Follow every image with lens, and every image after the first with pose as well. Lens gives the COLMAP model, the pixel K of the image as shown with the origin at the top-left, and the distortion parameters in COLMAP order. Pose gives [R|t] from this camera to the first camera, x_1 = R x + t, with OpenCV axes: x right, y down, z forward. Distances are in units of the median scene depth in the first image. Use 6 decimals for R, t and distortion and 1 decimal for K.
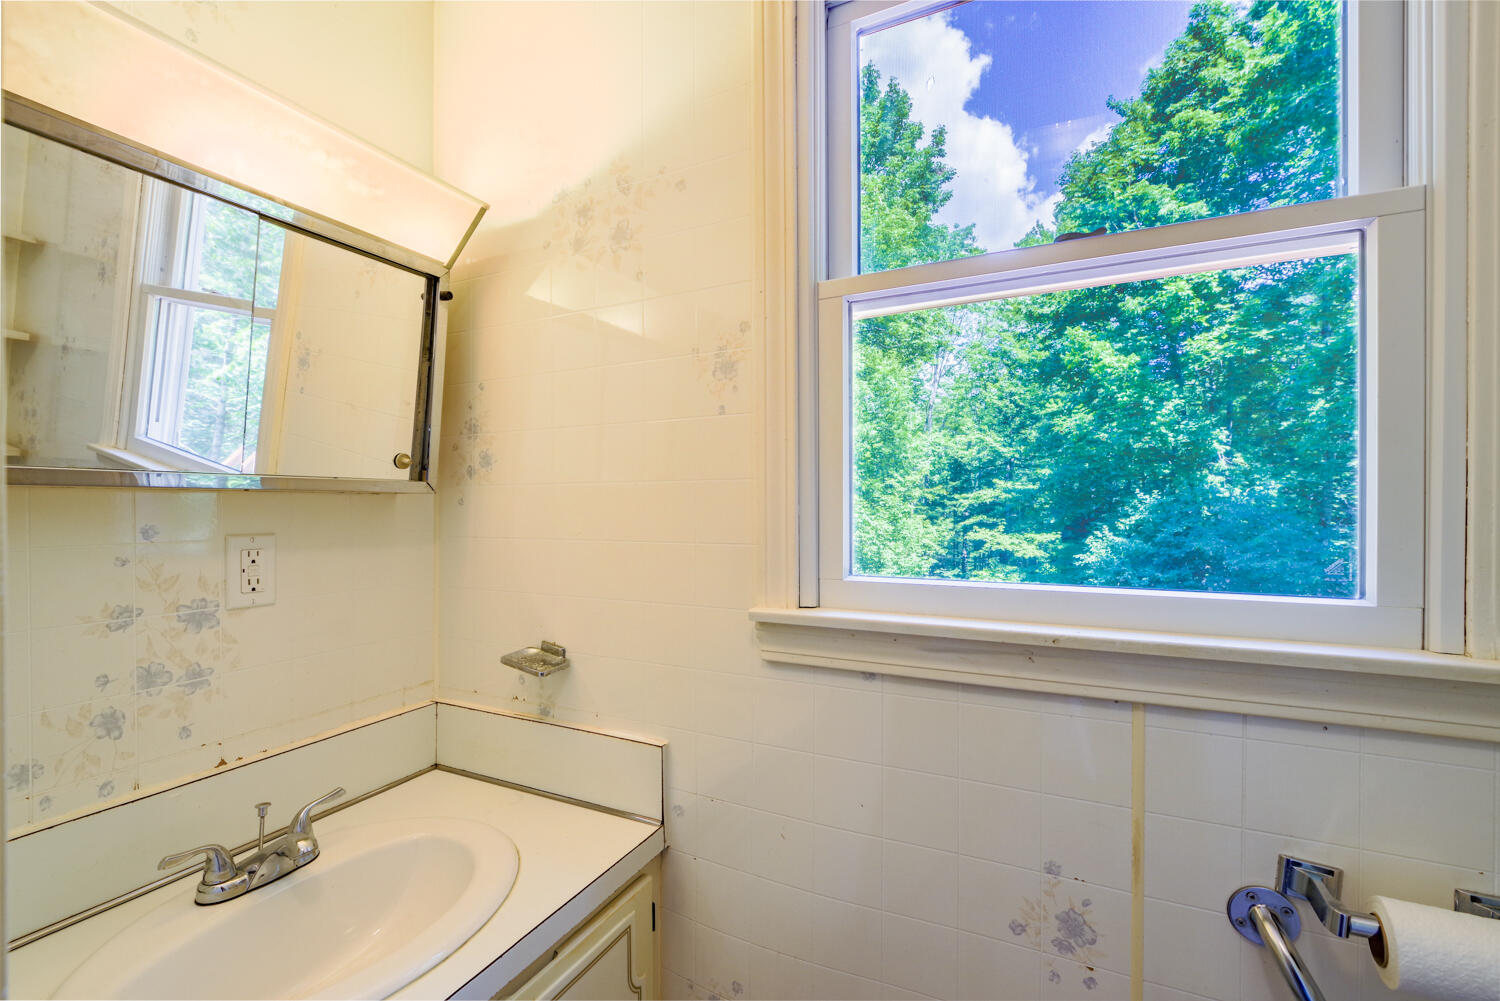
lens RADIAL K [[647.0, 0, 750.0], [0, 647.0, 500.5], [0, 0, 1]] dist [-0.003097, -0.000004]
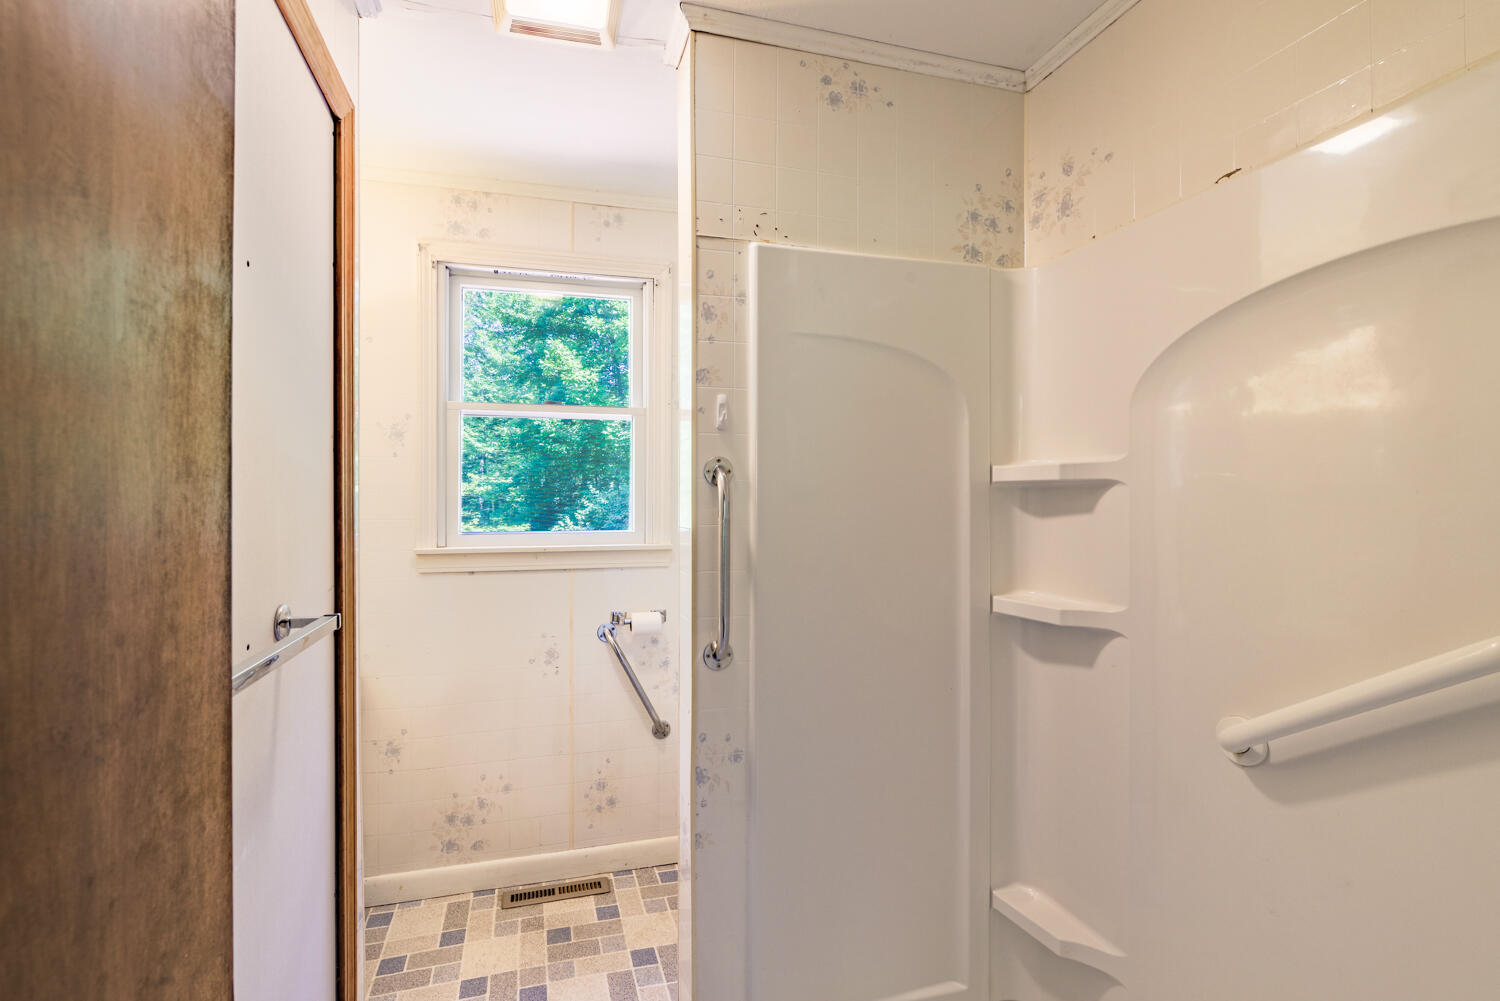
lens RADIAL K [[723.9, 0, 750.0], [0, 723.9, 500.5], [0, 0, 1]] dist [-0.001541, 0.000001]
pose [[0.733024, -0.001746, 0.680201, -0.077750], [-0.005378, 0.999951, 0.008363, -0.001848], [-0.680182, -0.009788, 0.732978, -0.146067]]
